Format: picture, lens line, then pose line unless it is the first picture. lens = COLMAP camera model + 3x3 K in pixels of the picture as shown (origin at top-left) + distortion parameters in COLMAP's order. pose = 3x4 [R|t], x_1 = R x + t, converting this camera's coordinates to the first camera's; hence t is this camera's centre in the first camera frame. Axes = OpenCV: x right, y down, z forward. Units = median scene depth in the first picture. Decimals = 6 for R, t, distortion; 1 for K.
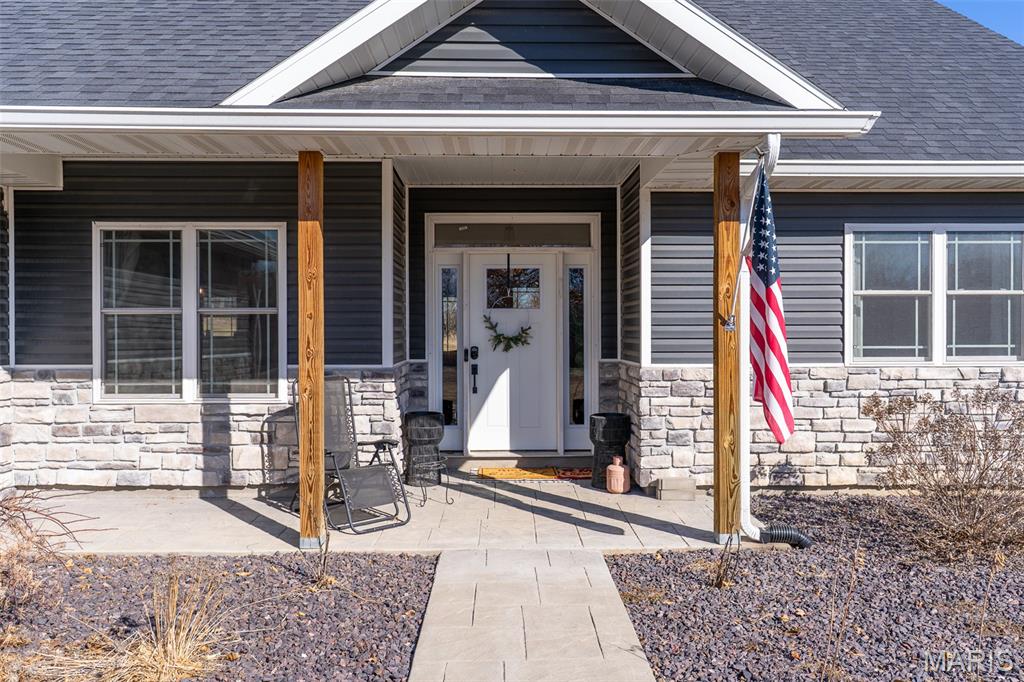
lens RADIAL K [[842.5, 0, 524.8], [0, 842.5, 335.3], [0, 0, 1]] dist [0.003935, 0.001703]
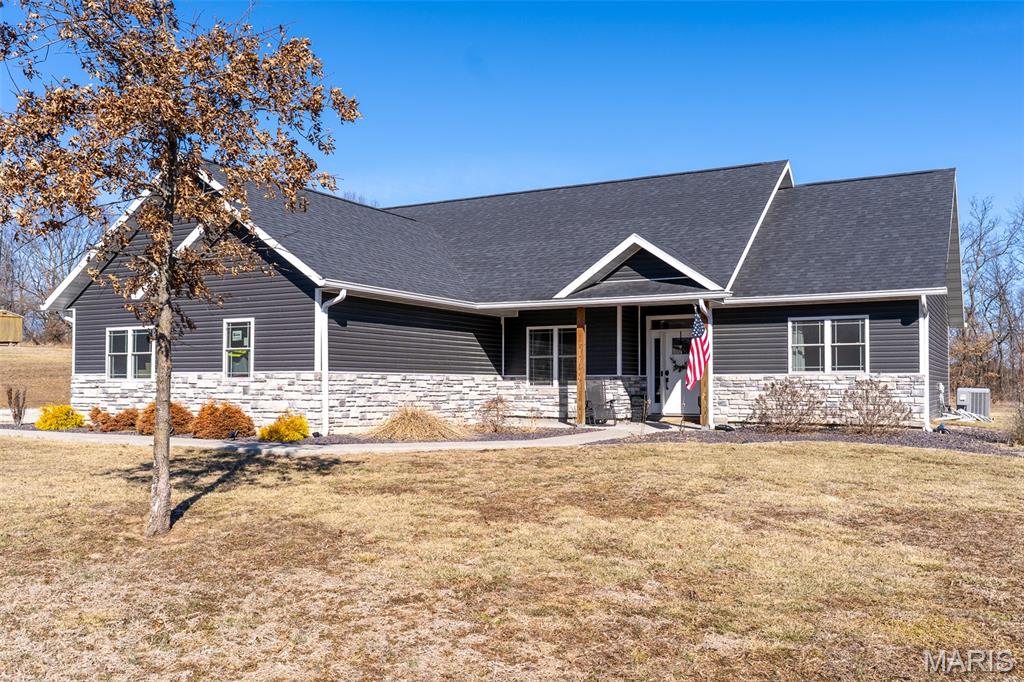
lens RADIAL K [[896.0, 0, 512.0], [0, 896.0, 341.0], [0, 0, 1]] dist [0.005516, 0.002448]
pose [[0.857705, -0.023423, -0.513609, 1.043439], [-0.006217, 0.998416, -0.055915, 0.089901], [0.514105, 0.051152, 0.856200, -1.692847]]
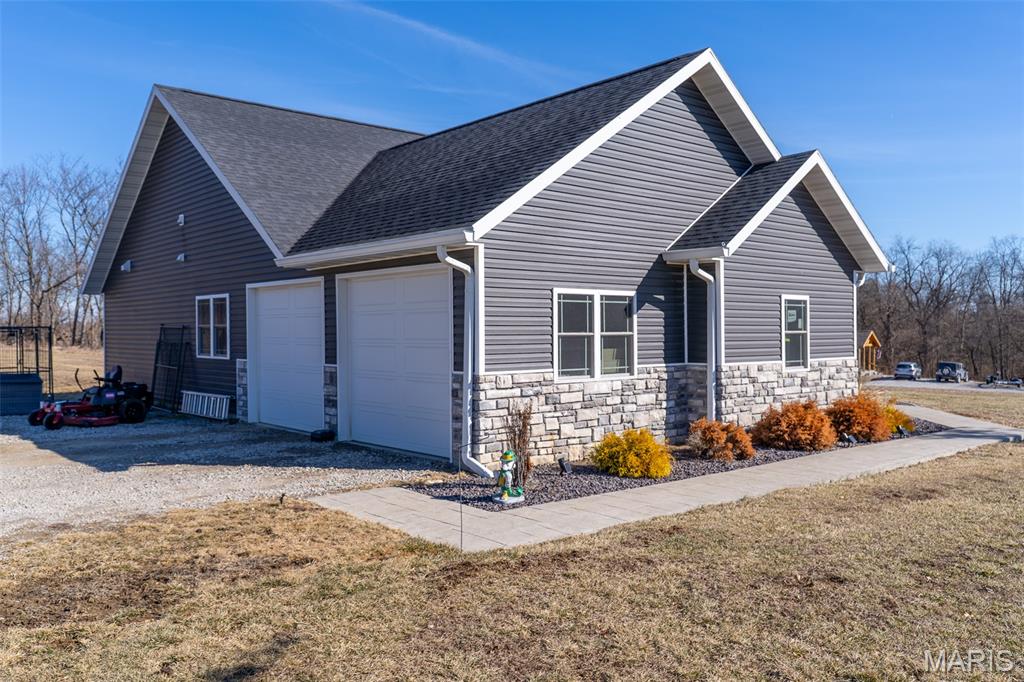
lens RADIAL K [[842.5, 0, 524.8], [0, 842.5, 335.3], [0, 0, 1]] dist [0.003935, 0.001703]
pose [[0.758854, -0.006121, 0.651232, -2.562619], [0.009749, 0.999951, -0.001960, -0.016391], [-0.651187, 0.007836, 0.758876, -1.024756]]
